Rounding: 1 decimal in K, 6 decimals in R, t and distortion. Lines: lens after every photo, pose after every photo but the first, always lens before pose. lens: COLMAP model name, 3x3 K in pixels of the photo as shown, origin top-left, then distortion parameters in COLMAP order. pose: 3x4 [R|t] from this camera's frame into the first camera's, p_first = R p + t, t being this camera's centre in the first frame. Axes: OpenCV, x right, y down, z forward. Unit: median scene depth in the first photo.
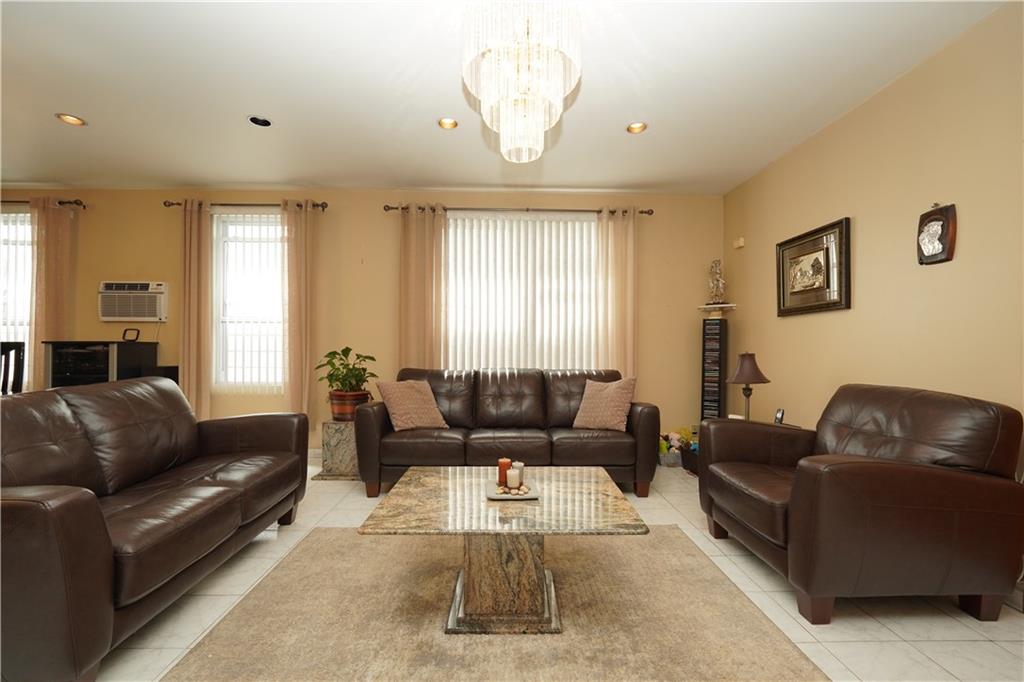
lens RADIAL K [[428.8, 0, 510.5], [0, 428.8, 344.9], [0, 0, 1]] dist [-0.018672, 0.006323]
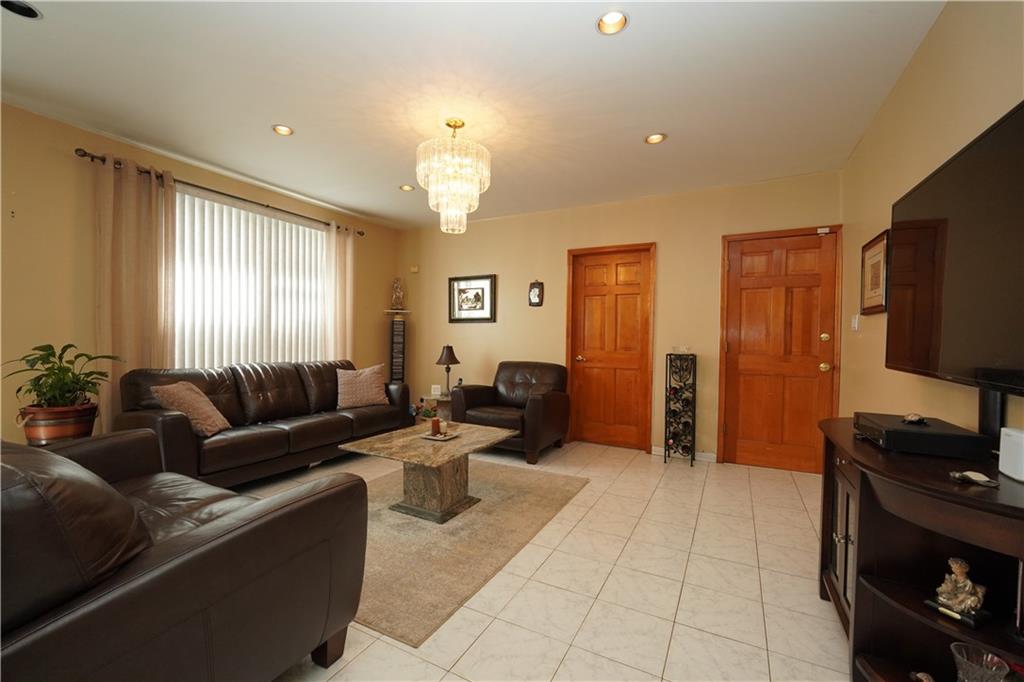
lens RADIAL K [[428.8, 0, 510.5], [0, 428.8, 344.9], [0, 0, 1]] dist [-0.018672, 0.006323]
pose [[0.487575, -0.012698, 0.872989, -0.742931], [-0.015167, 0.999620, 0.023011, -0.025186], [-0.872949, -0.024460, 0.487197, -0.004976]]
